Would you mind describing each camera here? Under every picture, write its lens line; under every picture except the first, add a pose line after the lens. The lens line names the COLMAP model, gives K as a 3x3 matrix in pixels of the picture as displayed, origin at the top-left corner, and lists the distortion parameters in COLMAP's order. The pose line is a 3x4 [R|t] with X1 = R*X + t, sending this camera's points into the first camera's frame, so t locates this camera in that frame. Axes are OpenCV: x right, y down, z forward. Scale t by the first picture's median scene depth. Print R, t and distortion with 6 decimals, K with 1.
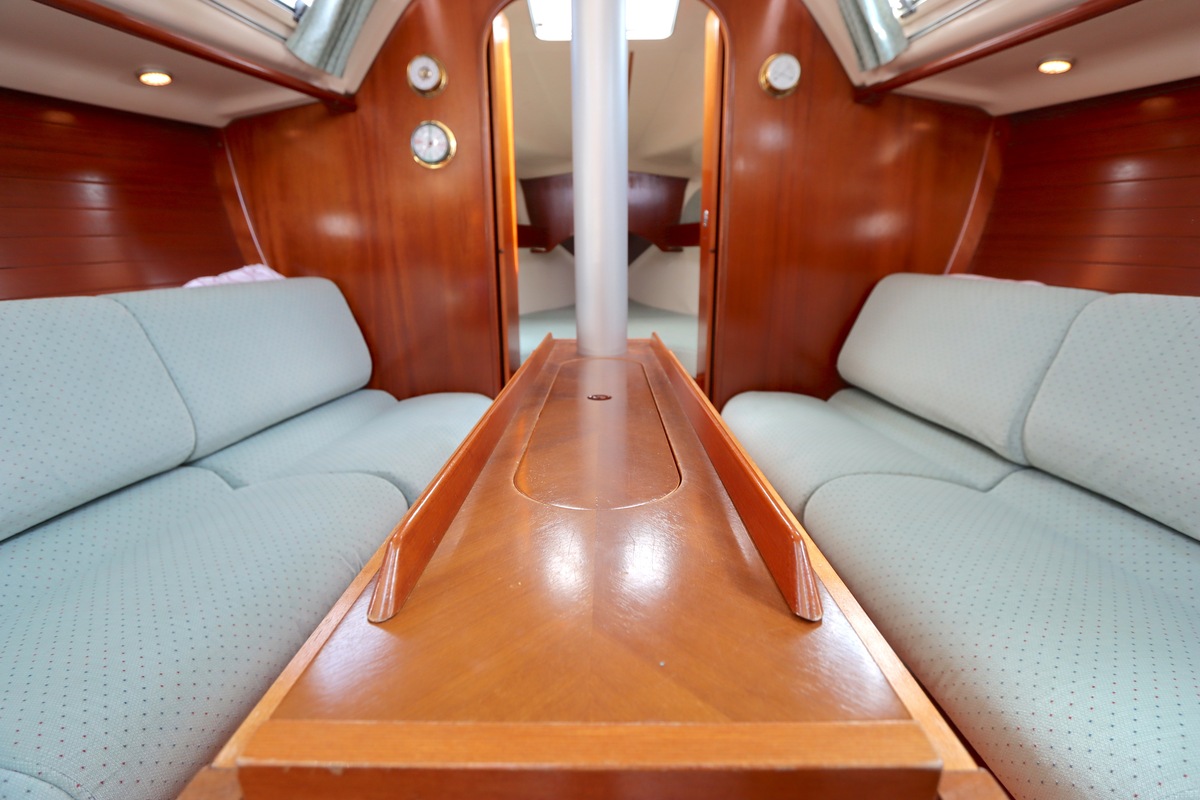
lens RADIAL K [[568.7, 0, 599.9], [0, 568.7, 392.7], [0, 0, 1]] dist [-0.016950, 0.001238]
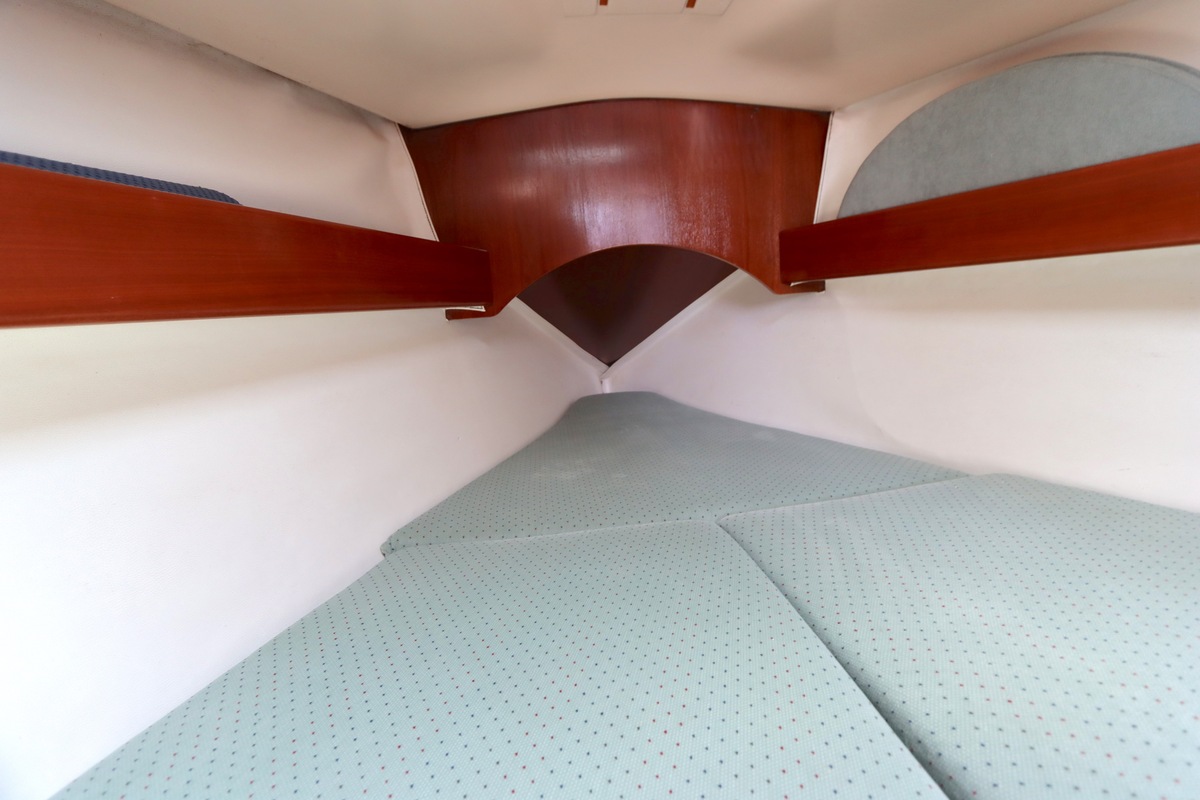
lens RADIAL K [[556.7, 0, 600.6], [0, 556.7, 408.5], [0, 0, 1]] dist [-0.020340, -0.000209]
pose [[0.988174, -0.097621, 0.118245, -0.154449], [0.105116, 0.992715, -0.058886, -0.331206], [-0.111635, 0.070619, 0.991237, 1.333398]]
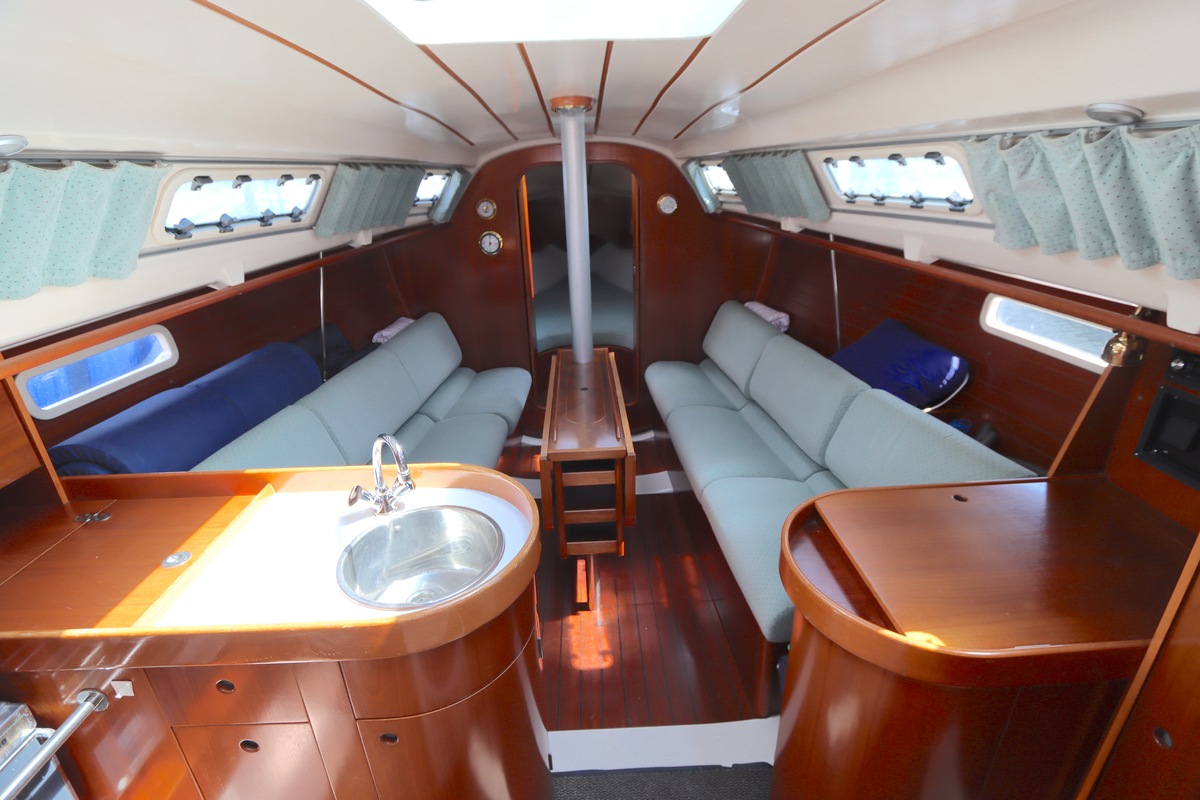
lens RADIAL K [[568.7, 0, 599.9], [0, 568.7, 392.7], [0, 0, 1]] dist [-0.016950, 0.001238]
pose [[0.998593, -0.039693, 0.035167, -0.012374], [0.034197, 0.988831, 0.145064, -0.207136], [-0.040532, -0.143657, 0.988797, -1.037931]]
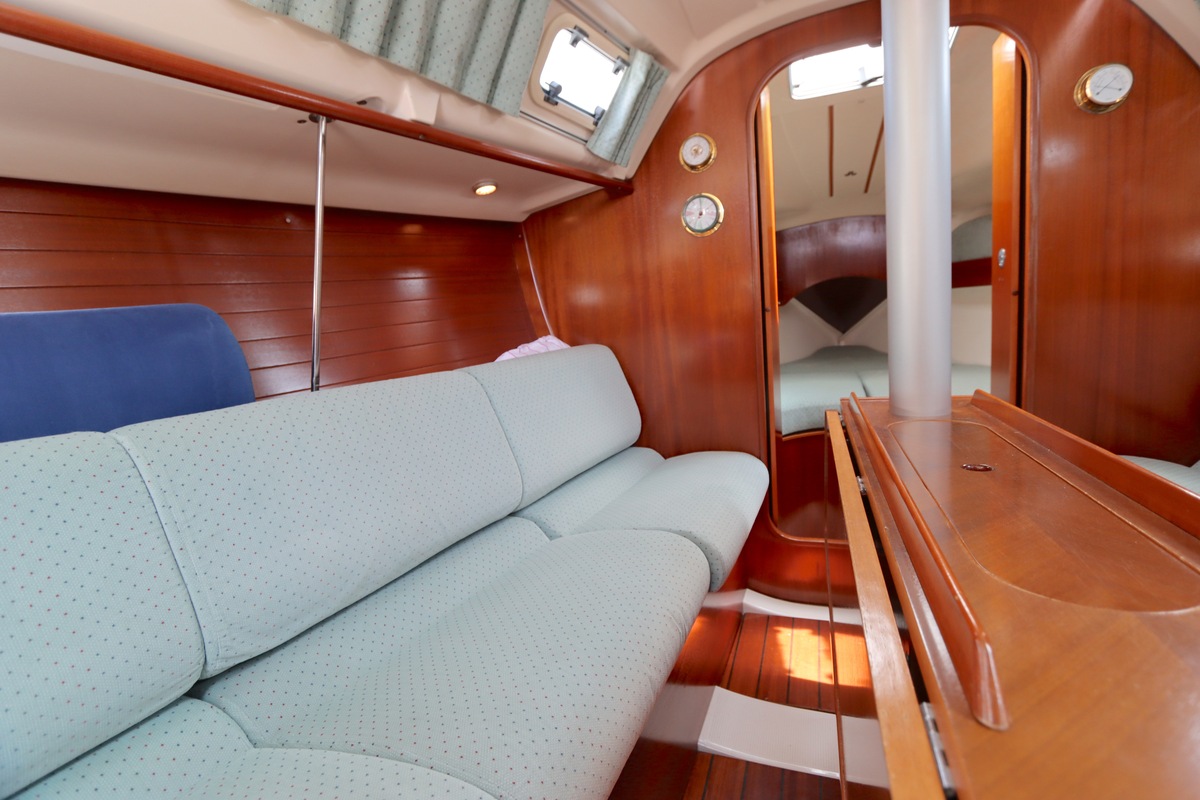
lens RADIAL K [[572.2, 0, 602.5], [0, 572.2, 393.4], [0, 0, 1]] dist [-0.015150, 0.001216]
pose [[0.940750, -0.019782, -0.338524, -0.120538], [-0.011270, 0.995922, -0.089516, -0.010269], [0.338915, 0.088027, 0.936690, -0.028990]]
